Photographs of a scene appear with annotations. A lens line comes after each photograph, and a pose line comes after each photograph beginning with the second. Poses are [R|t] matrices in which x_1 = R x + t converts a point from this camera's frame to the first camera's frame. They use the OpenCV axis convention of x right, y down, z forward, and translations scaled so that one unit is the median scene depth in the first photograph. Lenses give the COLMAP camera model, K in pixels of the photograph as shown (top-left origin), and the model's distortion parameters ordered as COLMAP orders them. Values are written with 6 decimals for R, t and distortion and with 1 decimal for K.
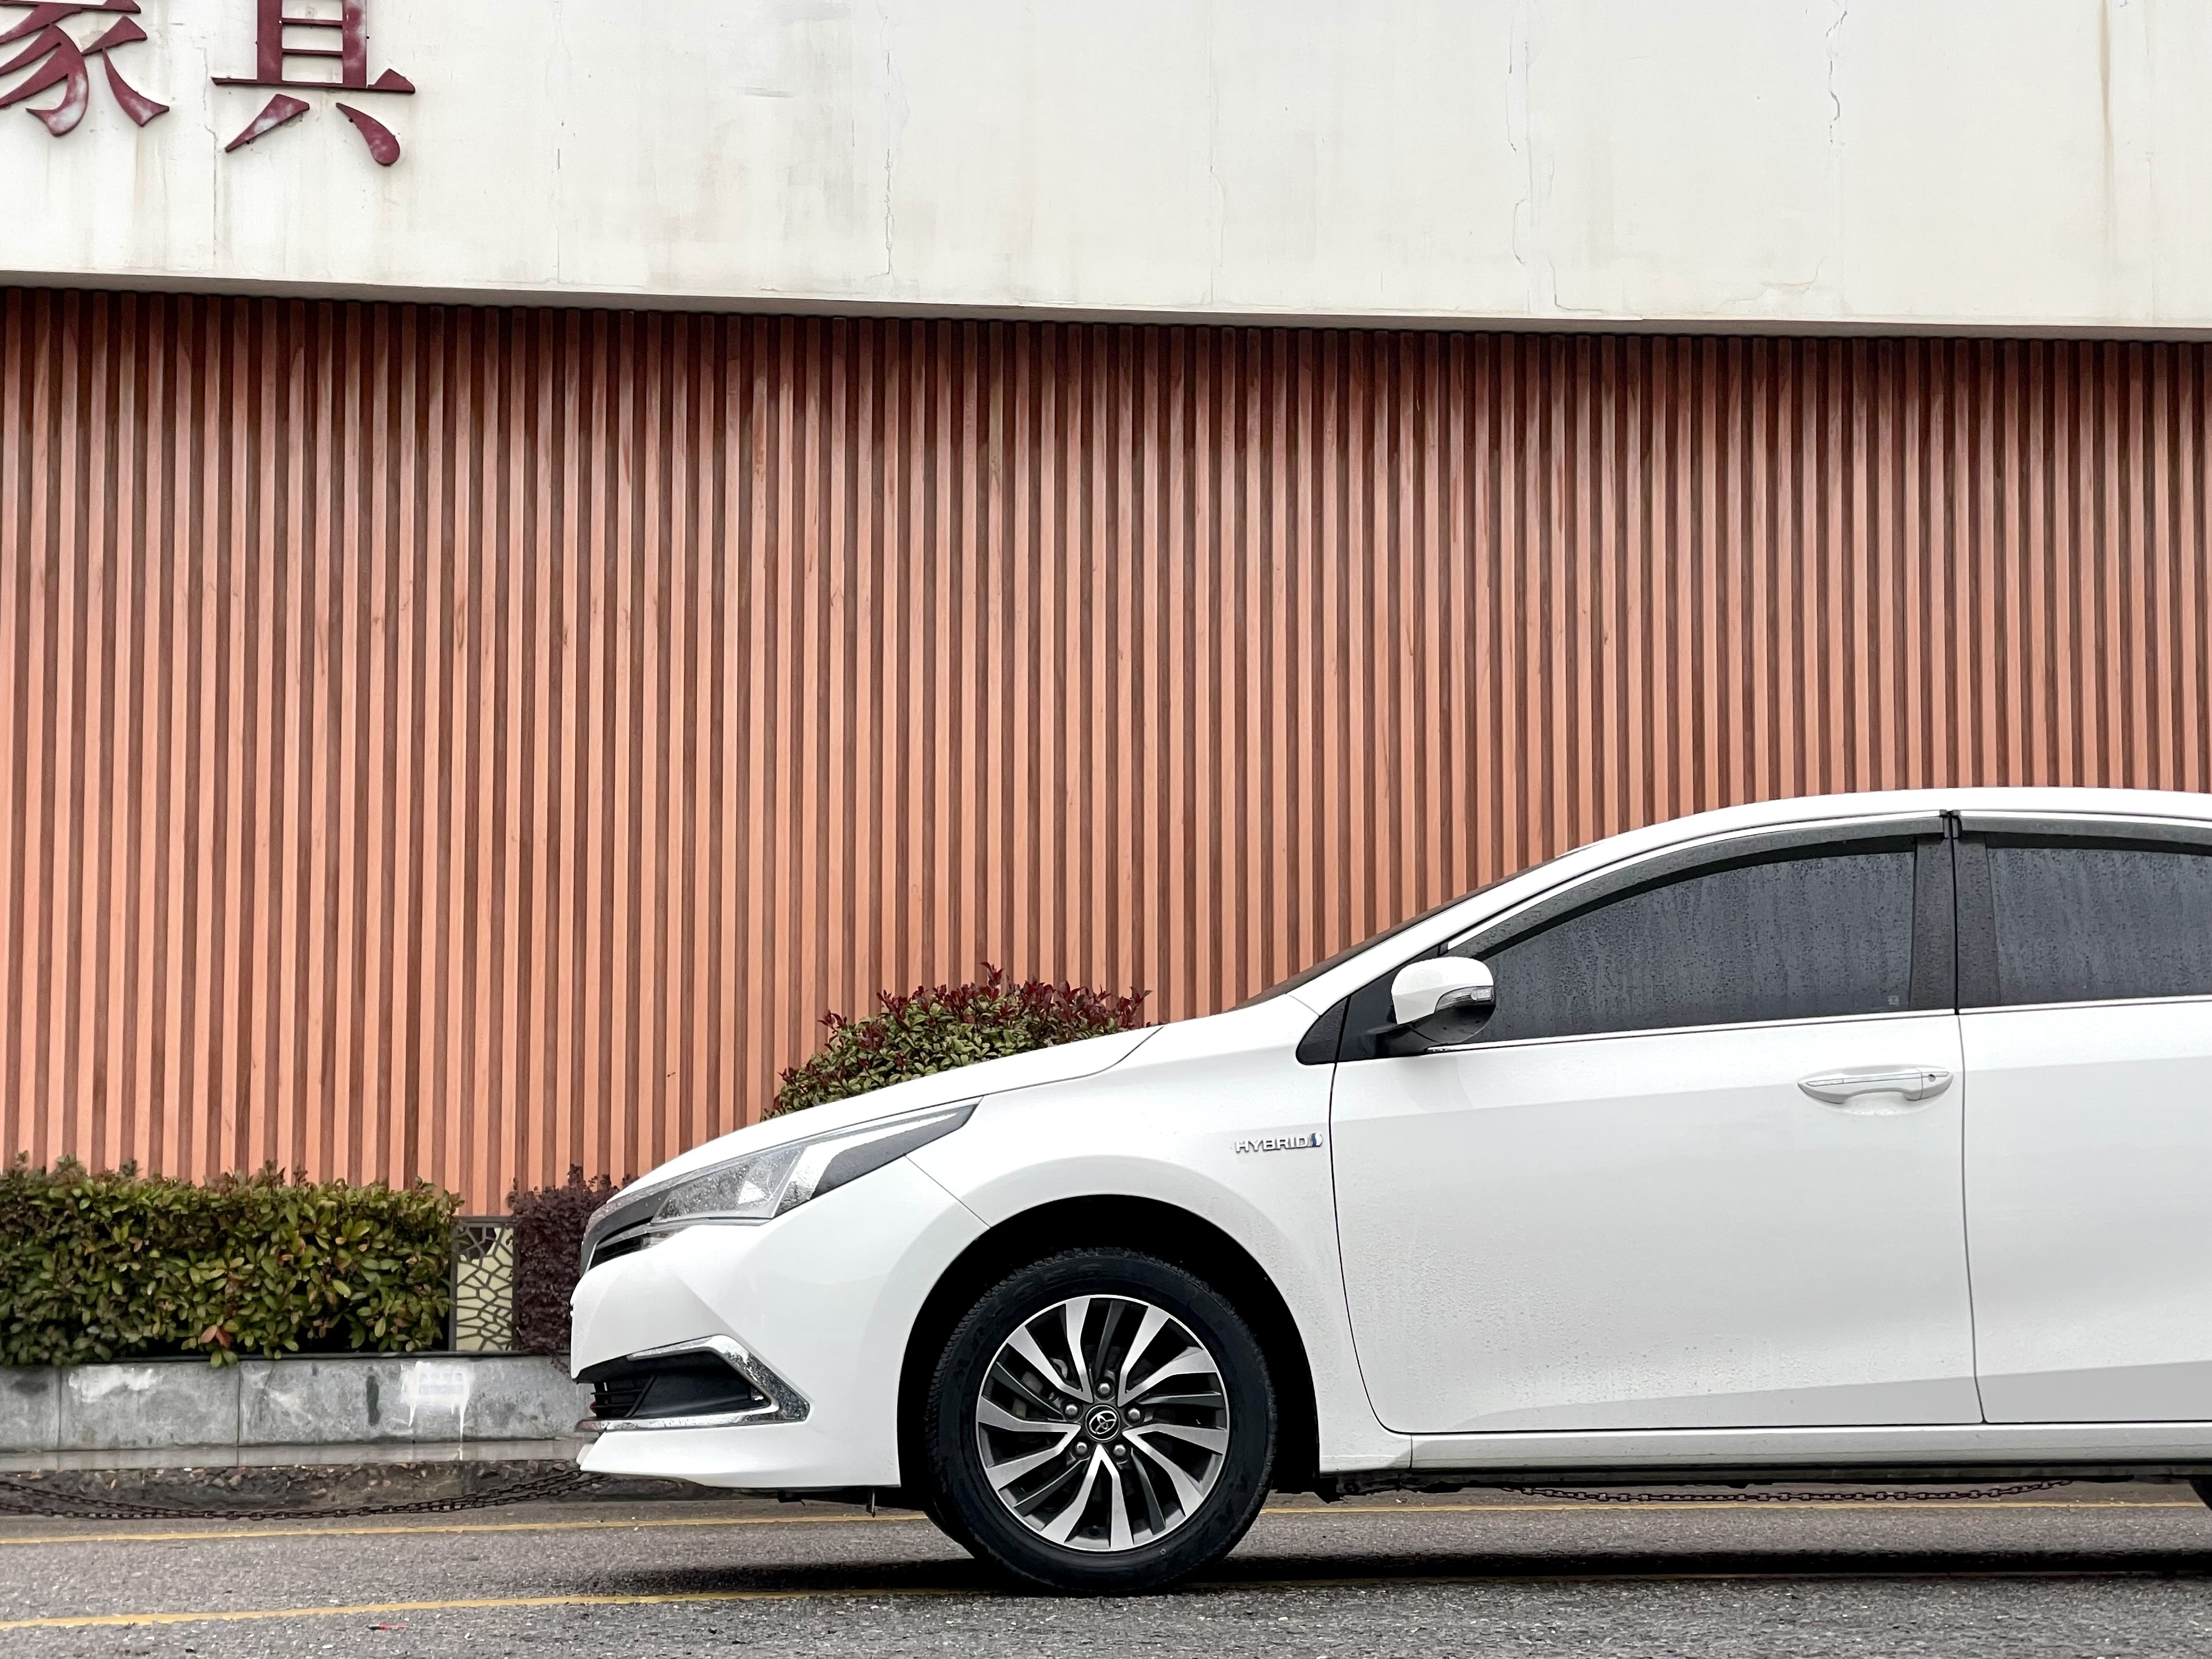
lens RADIAL K [[4411.2, 0, 1112.1], [0, 4411.2, 870.3], [0, 0, 1]] dist [0.255960, 0.000000]
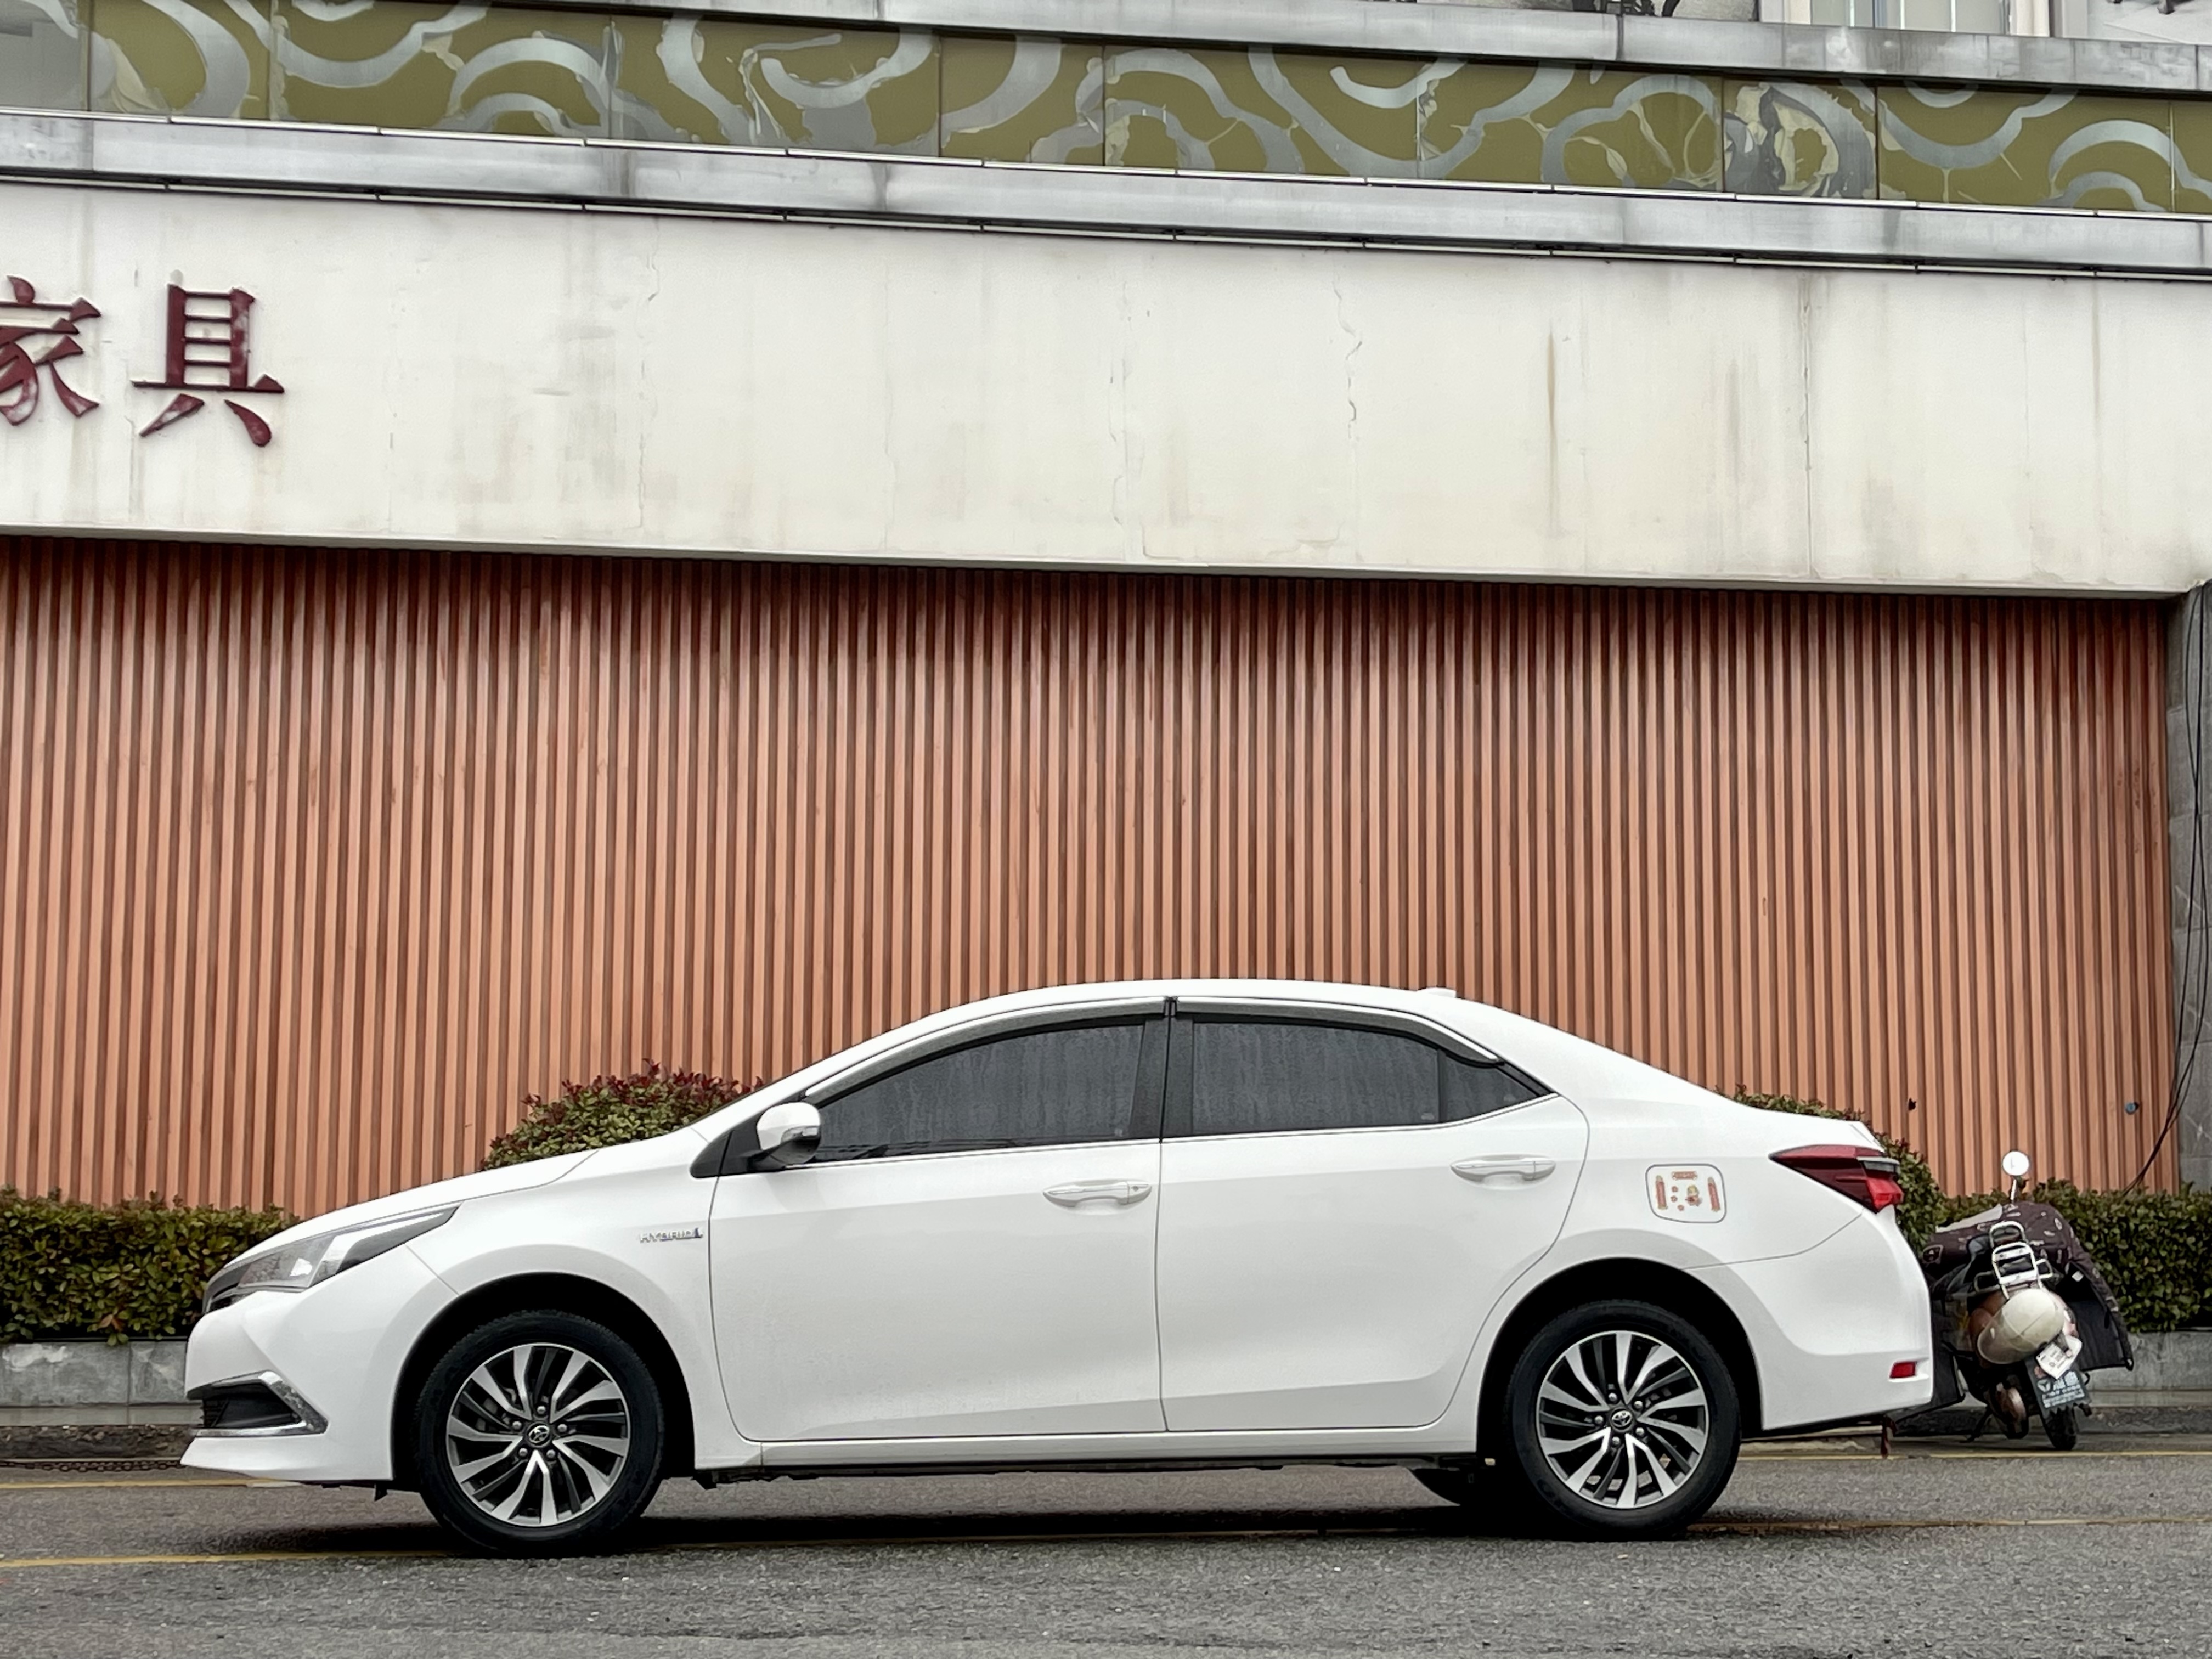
lens RADIAL K [[3492.1, 0, 1124.5], [0, 3492.1, 850.5], [0, 0, 1]] dist [0.082464, 0.000000]
pose [[0.999738, 0.008140, 0.021372, 0.106784], [-0.007784, 0.999830, -0.016686, -0.029500], [-0.021504, 0.016516, 0.999632, -0.082071]]
